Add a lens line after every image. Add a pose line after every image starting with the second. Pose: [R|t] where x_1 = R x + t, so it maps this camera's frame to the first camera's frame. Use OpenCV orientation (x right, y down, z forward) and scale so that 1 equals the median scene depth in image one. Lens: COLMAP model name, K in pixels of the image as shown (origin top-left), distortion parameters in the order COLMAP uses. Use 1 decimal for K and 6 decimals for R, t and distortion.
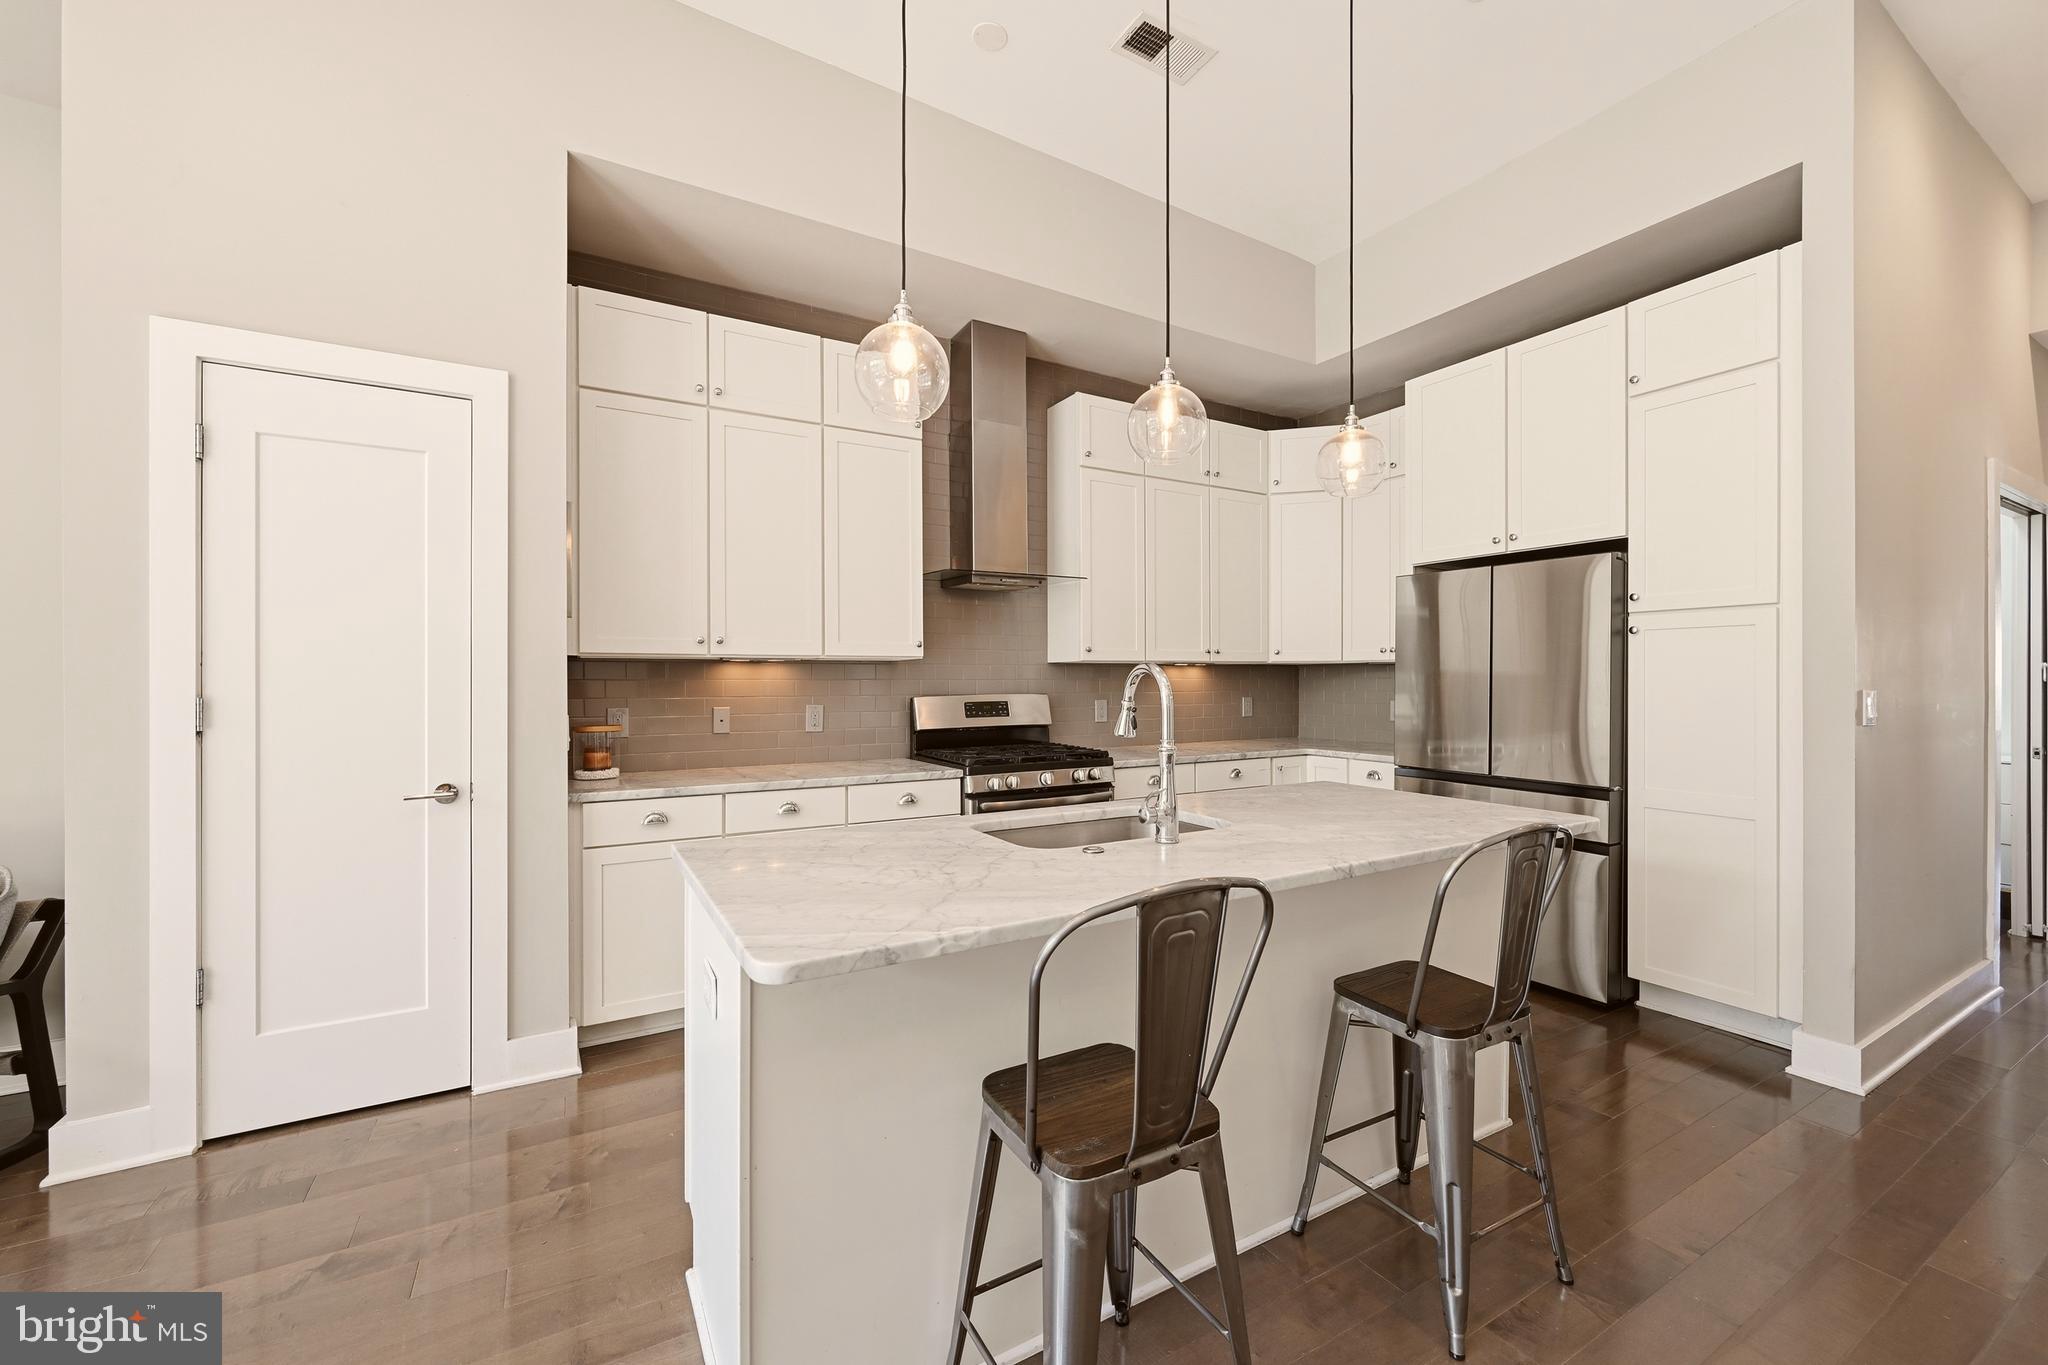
lens RADIAL K [[818.7, 0, 1057.2], [0, 818.7, 680.4], [0, 0, 1]] dist [-0.010625, -0.000629]
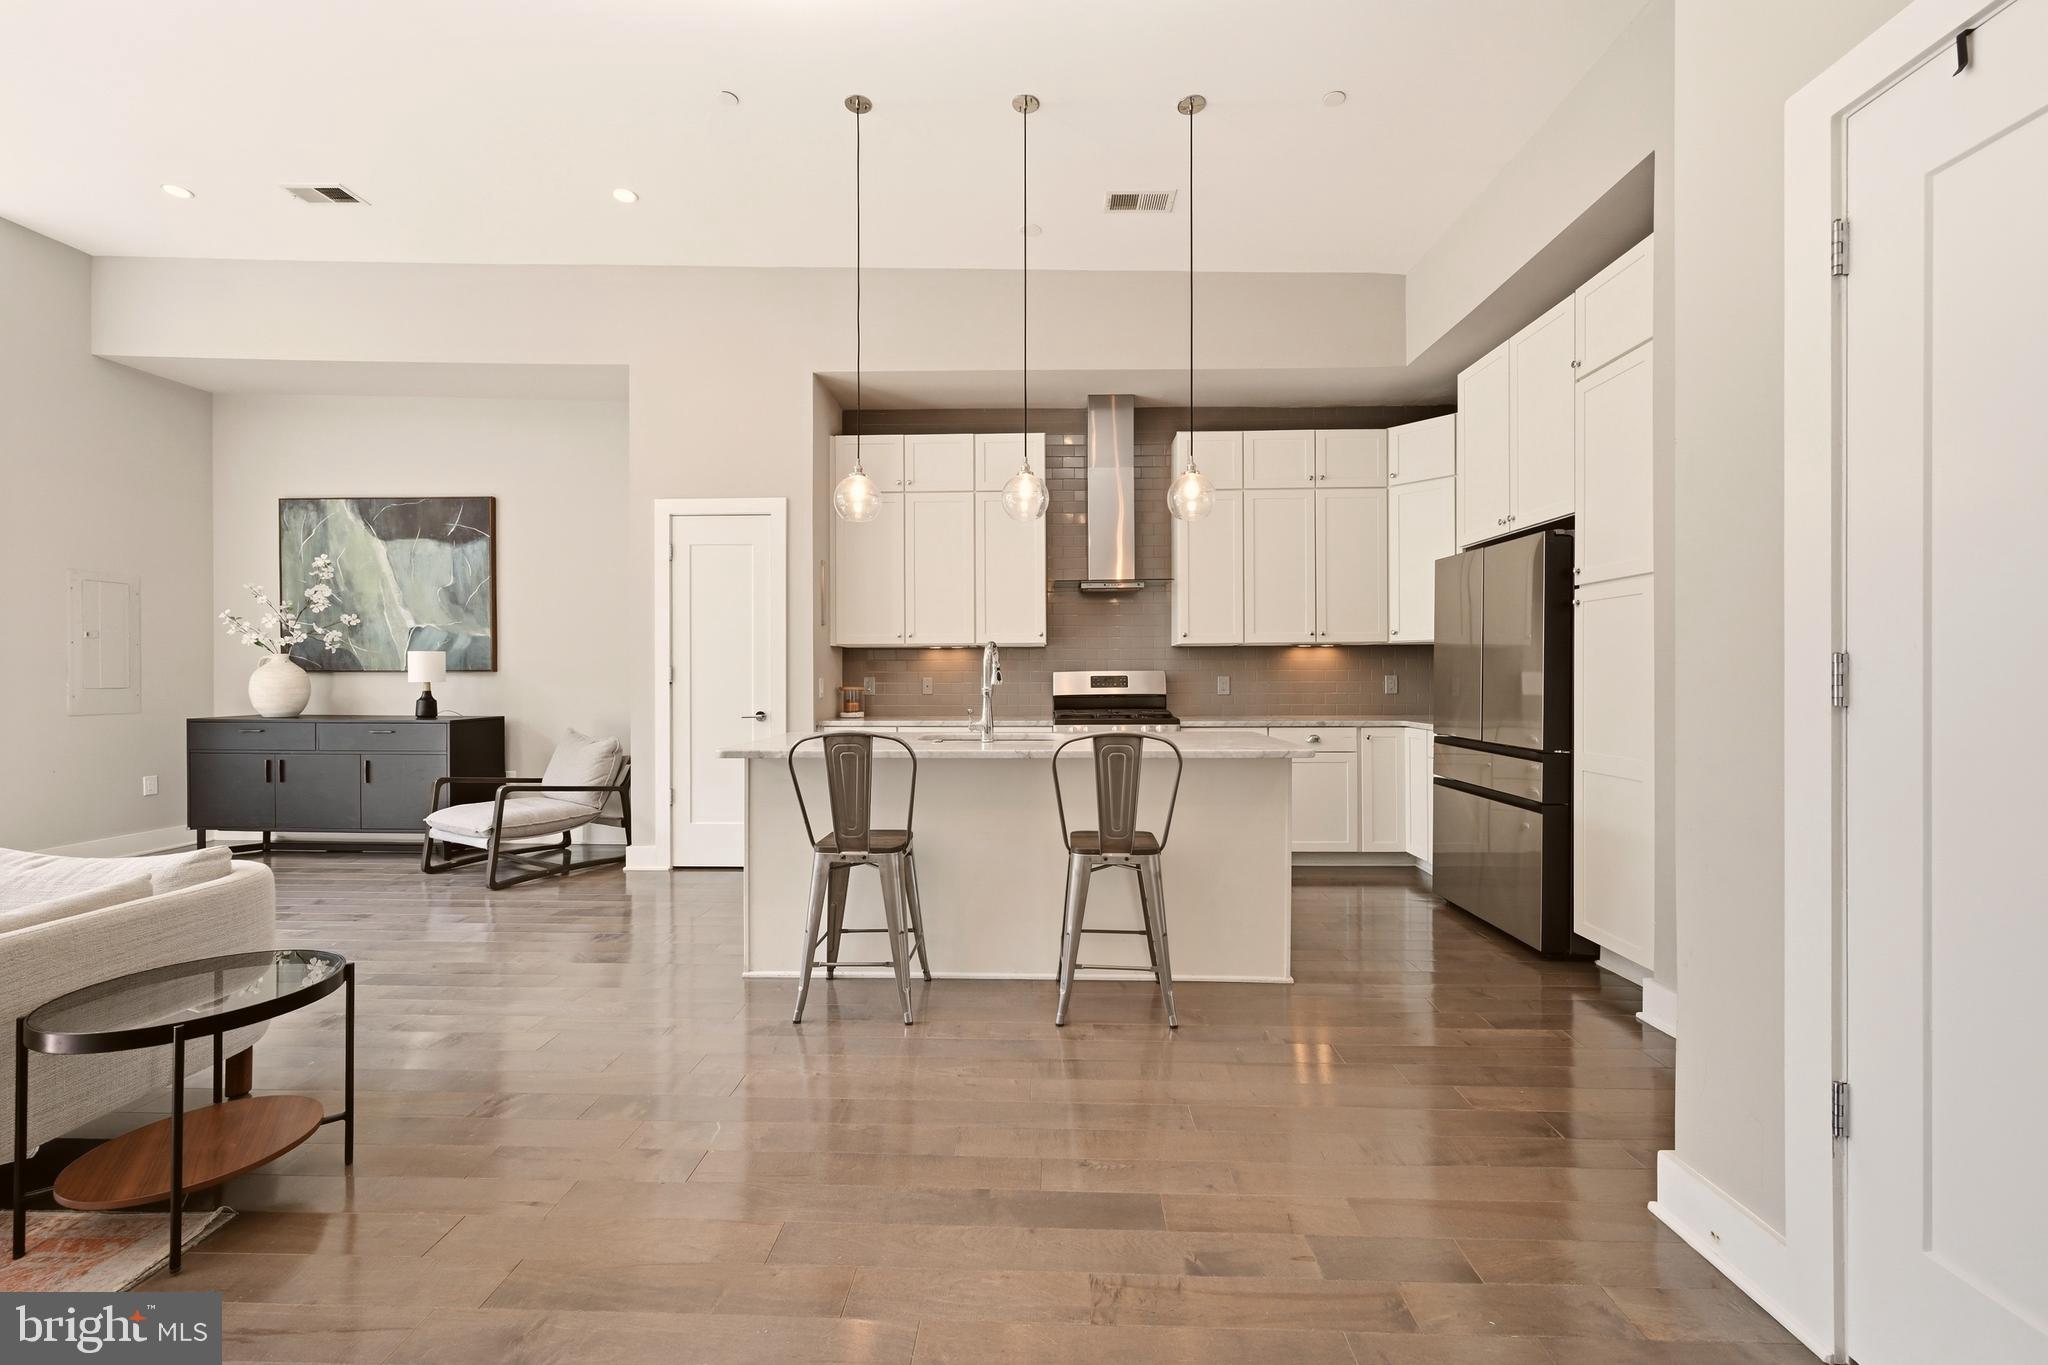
lens RADIAL K [[818.7, 0, 1025.0], [0, 818.7, 678.4], [0, 0, 1]] dist [-0.010625, -0.000629]
pose [[0.848677, 0.002593, -0.528905, 0.539987], [0.002158, 0.999963, 0.008364, 0.019800], [0.528907, -0.008240, 0.848640, -0.223976]]
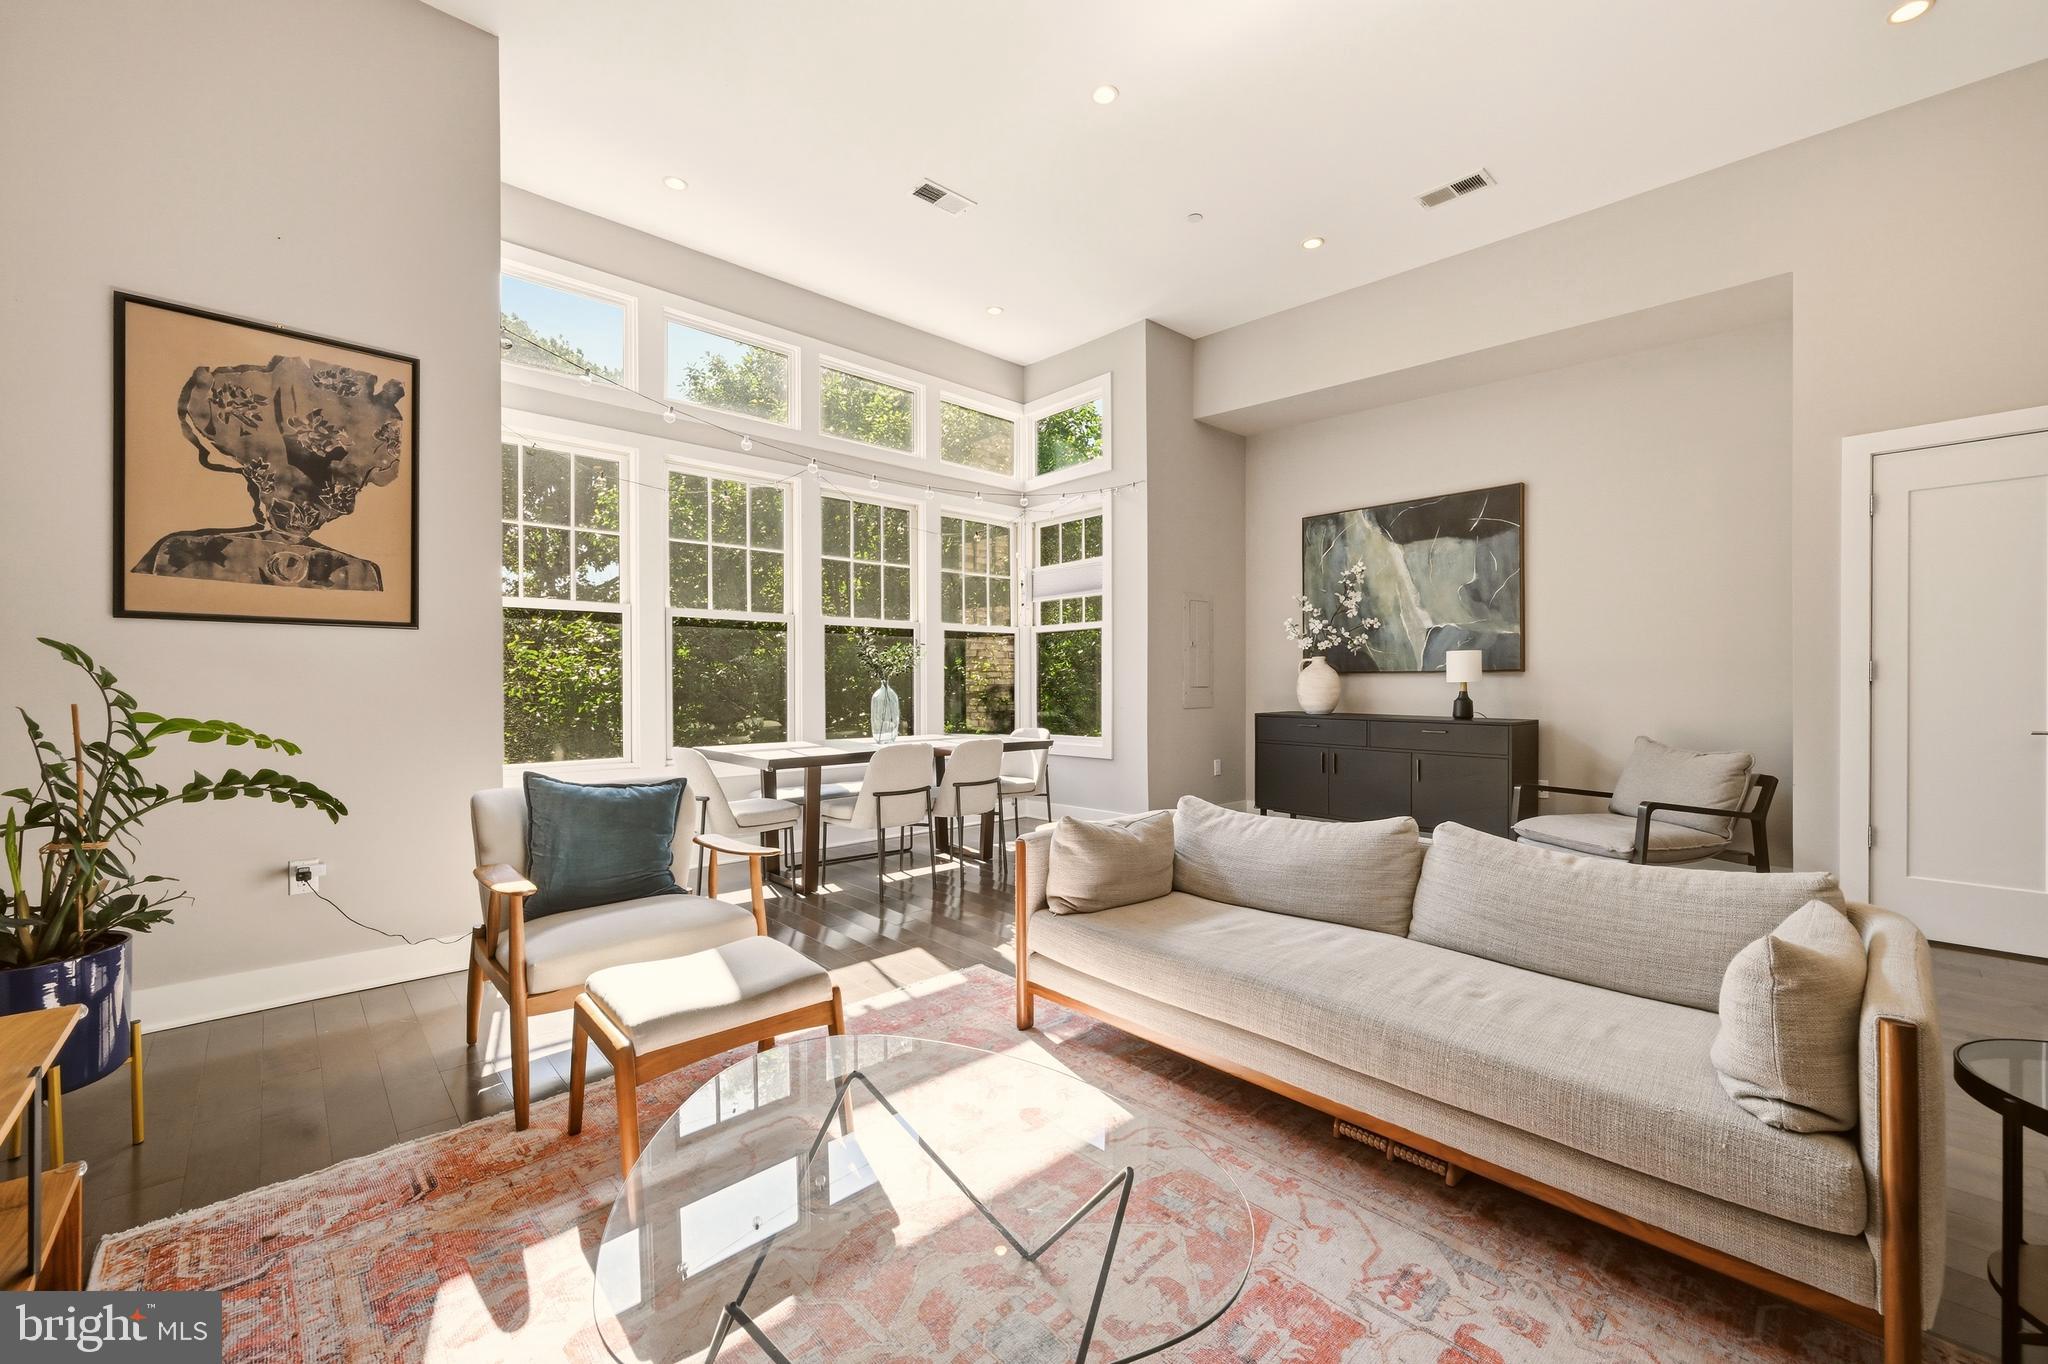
lens RADIAL K [[818.7, 0, 1028.2], [0, 818.7, 683.1], [0, 0, 1]] dist [-0.010625, -0.000629]
pose [[0.203574, 0.001317, -0.979059, 0.113586], [0.007898, 0.999964, 0.002988, 0.027463], [0.979028, -0.008341, 0.203556, -0.578350]]
